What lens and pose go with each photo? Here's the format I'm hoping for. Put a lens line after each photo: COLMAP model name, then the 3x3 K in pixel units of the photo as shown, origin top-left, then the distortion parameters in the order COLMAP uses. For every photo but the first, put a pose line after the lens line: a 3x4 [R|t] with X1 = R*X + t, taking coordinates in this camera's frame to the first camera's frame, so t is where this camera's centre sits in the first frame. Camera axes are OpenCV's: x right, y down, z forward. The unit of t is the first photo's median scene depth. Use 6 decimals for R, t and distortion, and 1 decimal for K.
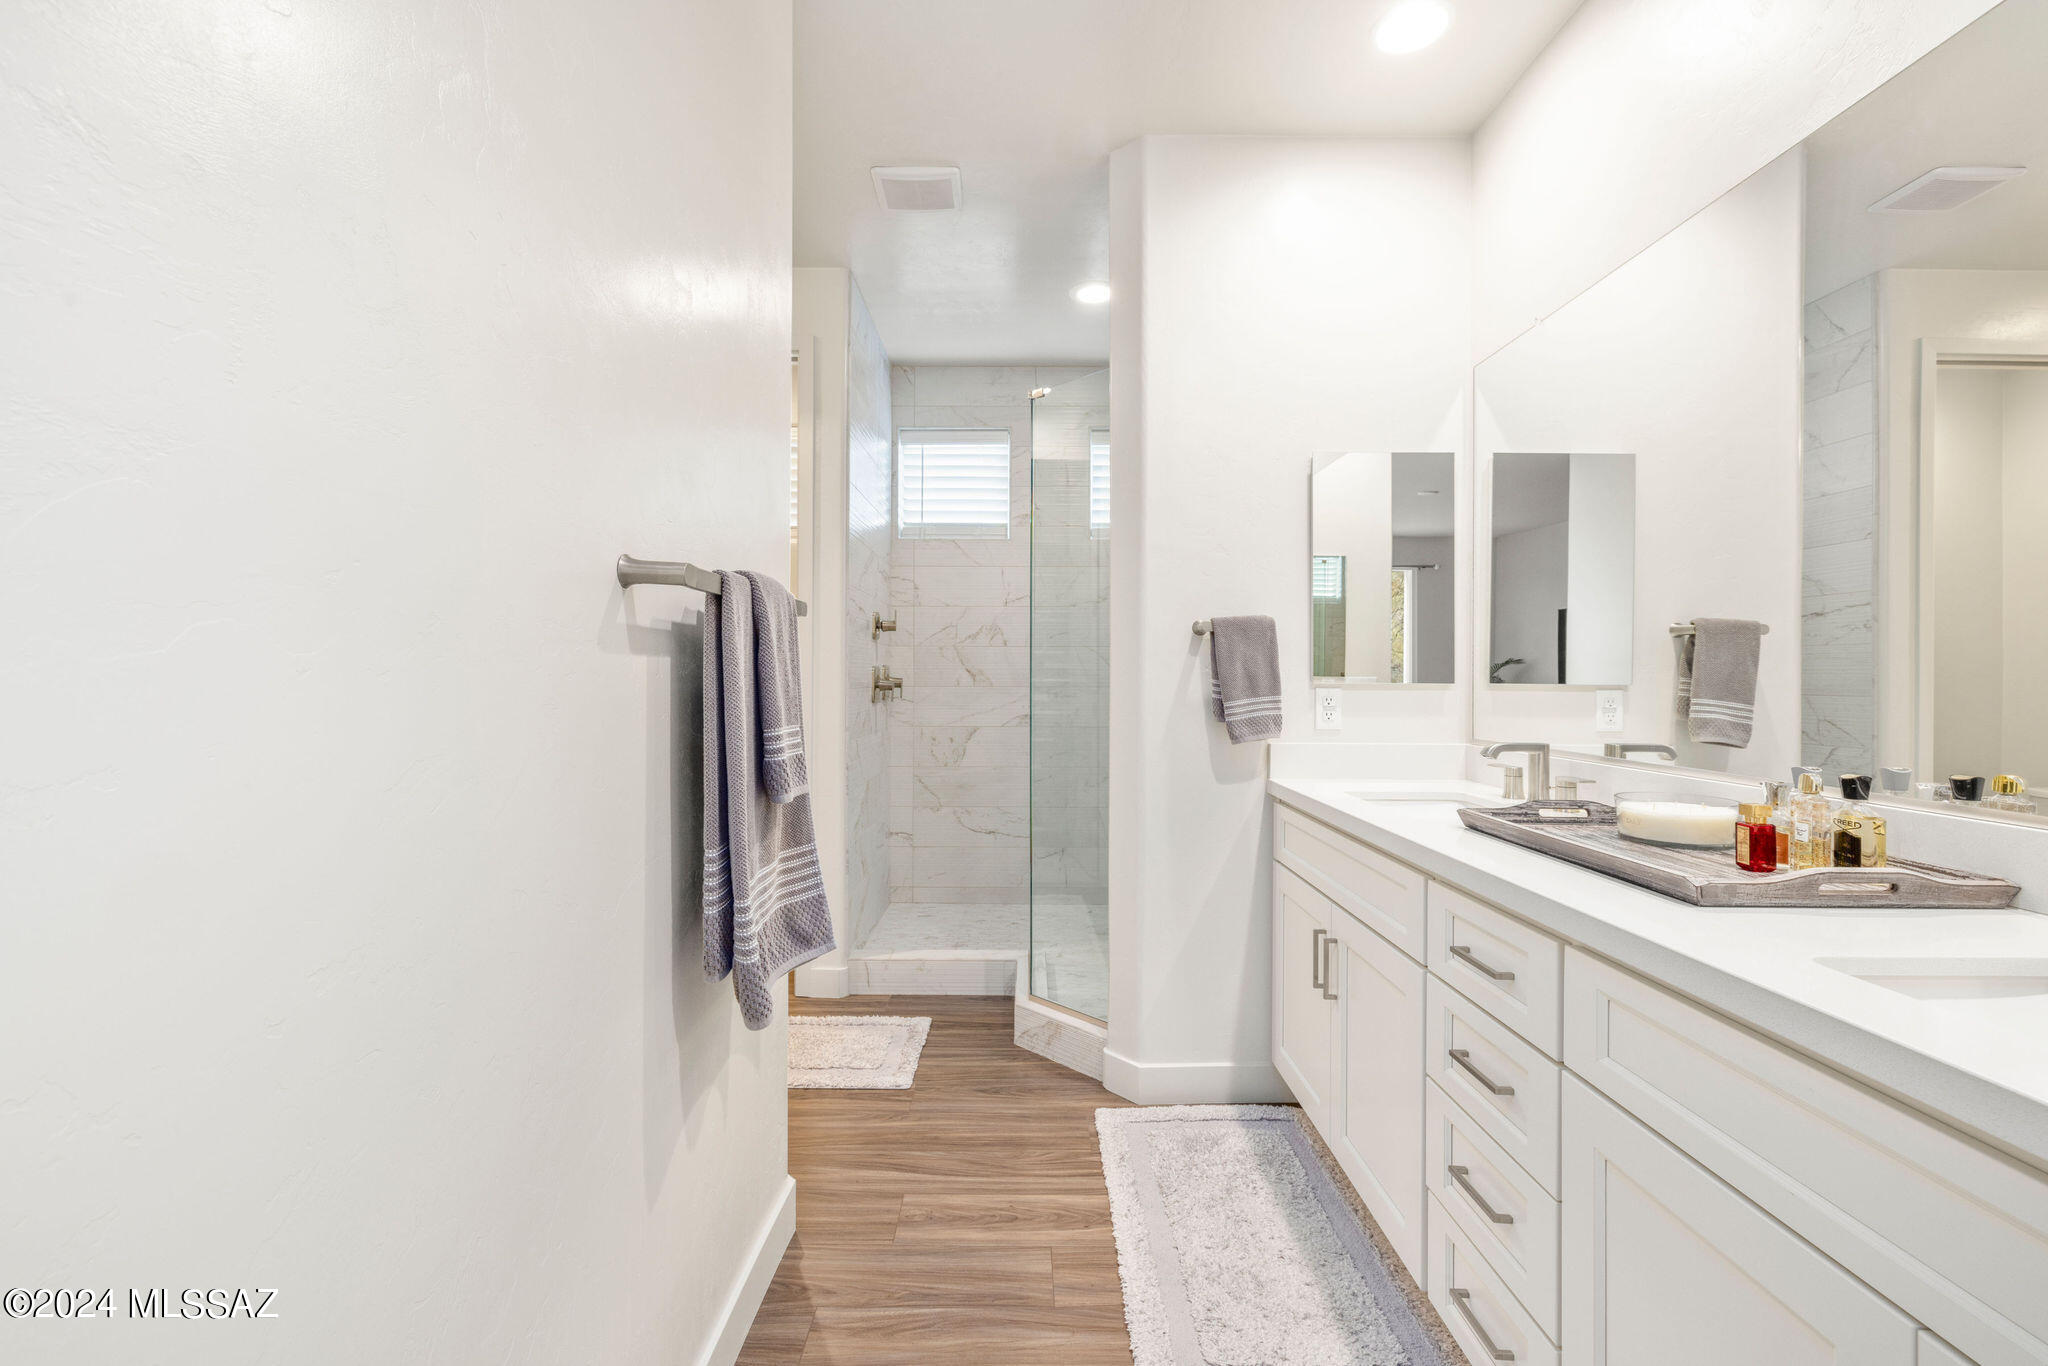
lens RADIAL K [[832.0, 0, 1027.0], [0, 832.0, 685.7], [0, 0, 1]] dist [-0.000890, -0.000021]
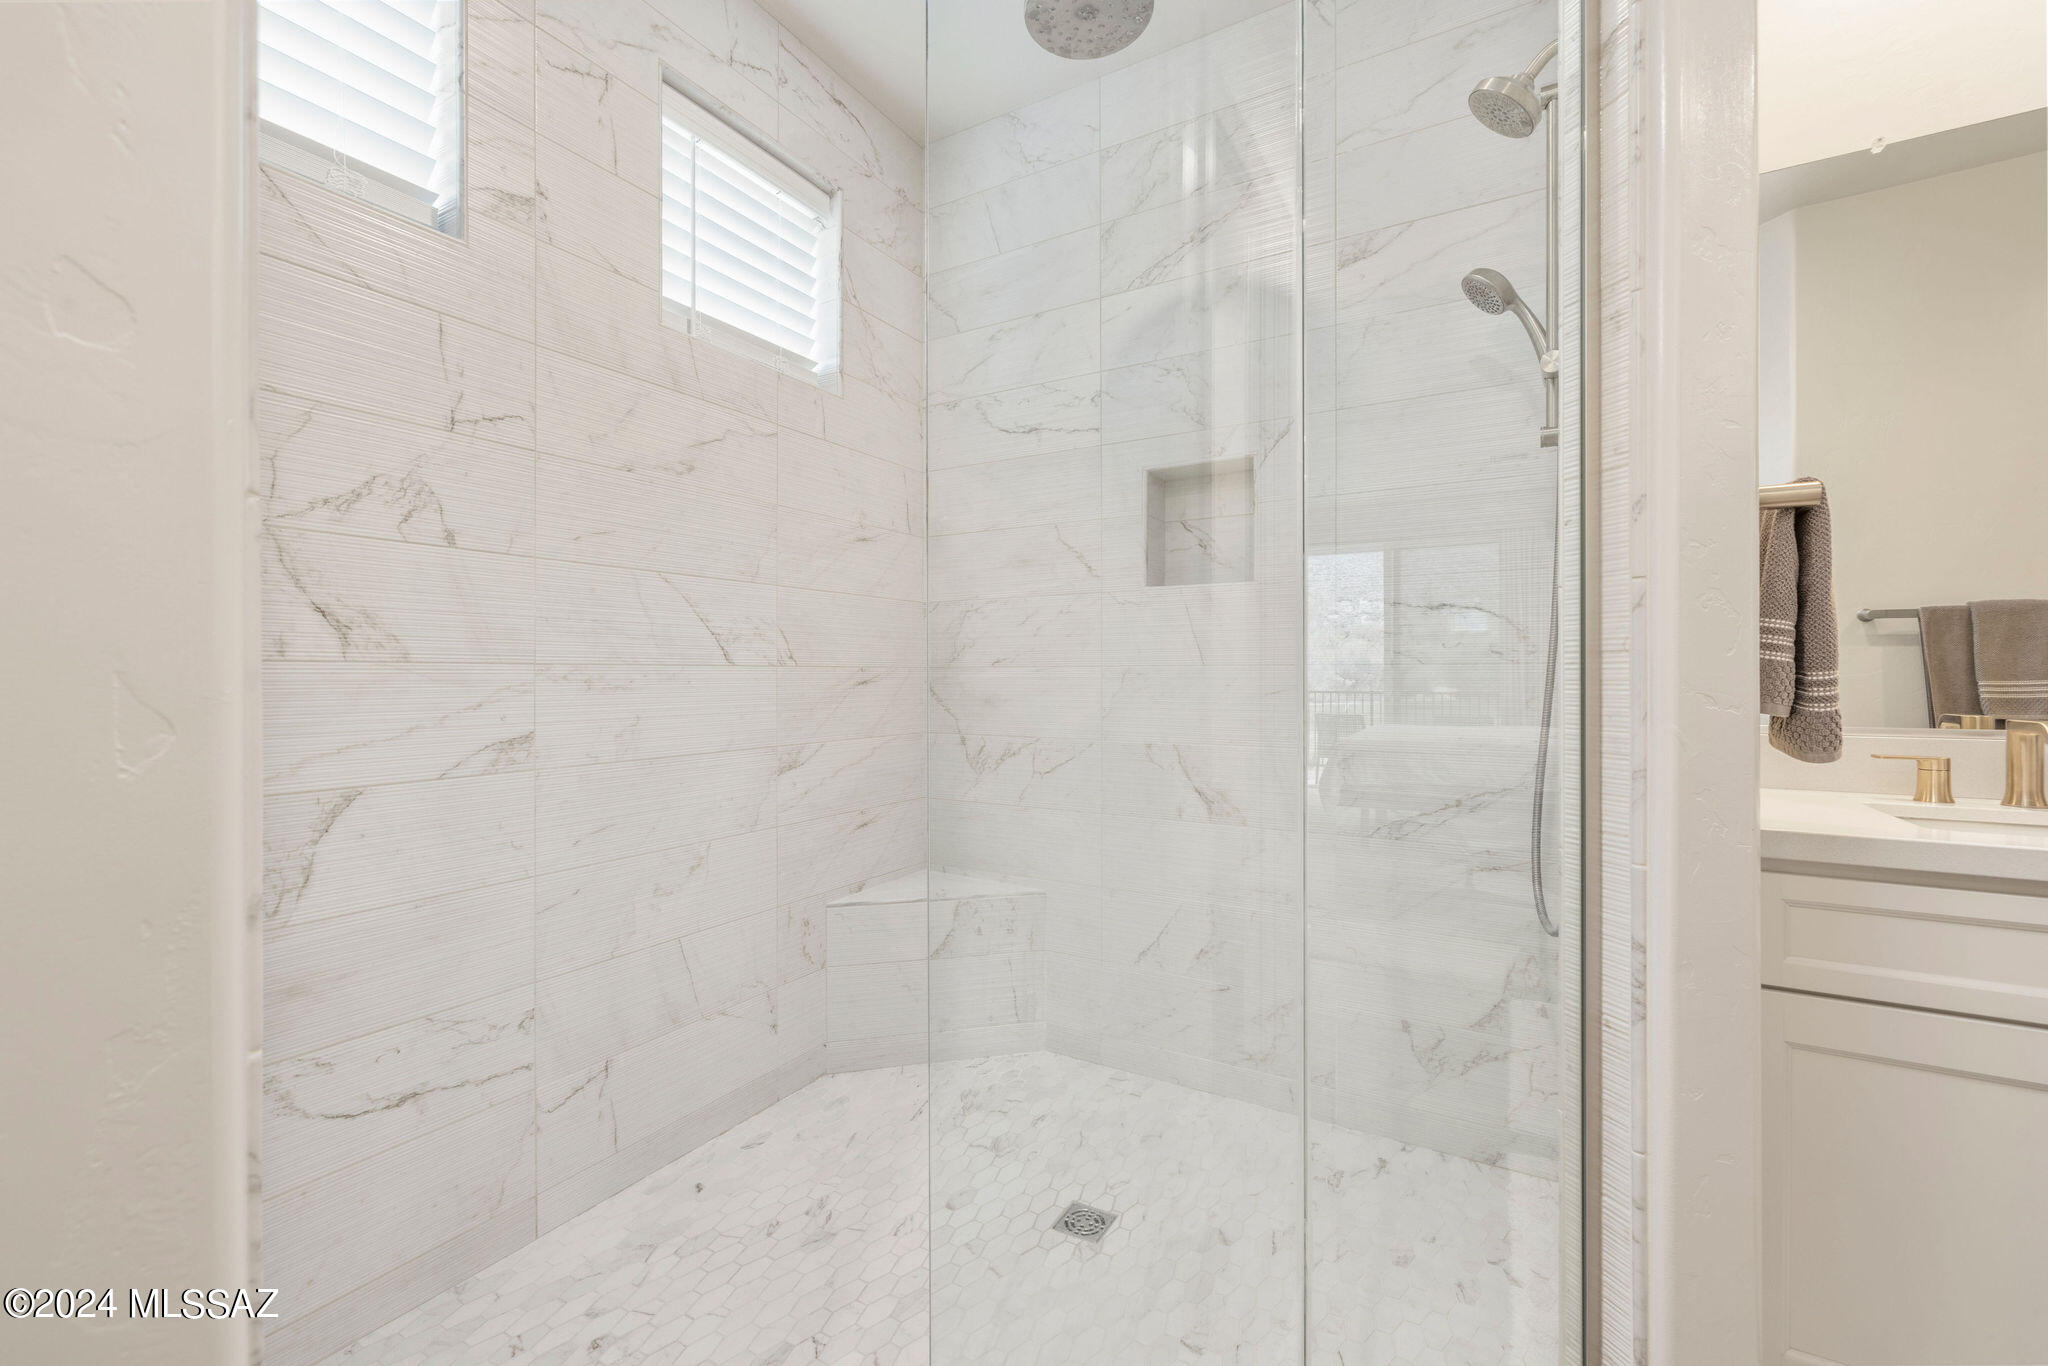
lens RADIAL K [[832.0, 0, 1020.5], [0, 832.0, 683.4], [0, 0, 1]] dist [-0.000890, -0.000021]
pose [[0.538056, -0.004160, 0.842899, -0.362444], [0.002184, 0.999991, 0.003542, 0.017245], [-0.842906, -0.000065, 0.538060, 1.163430]]
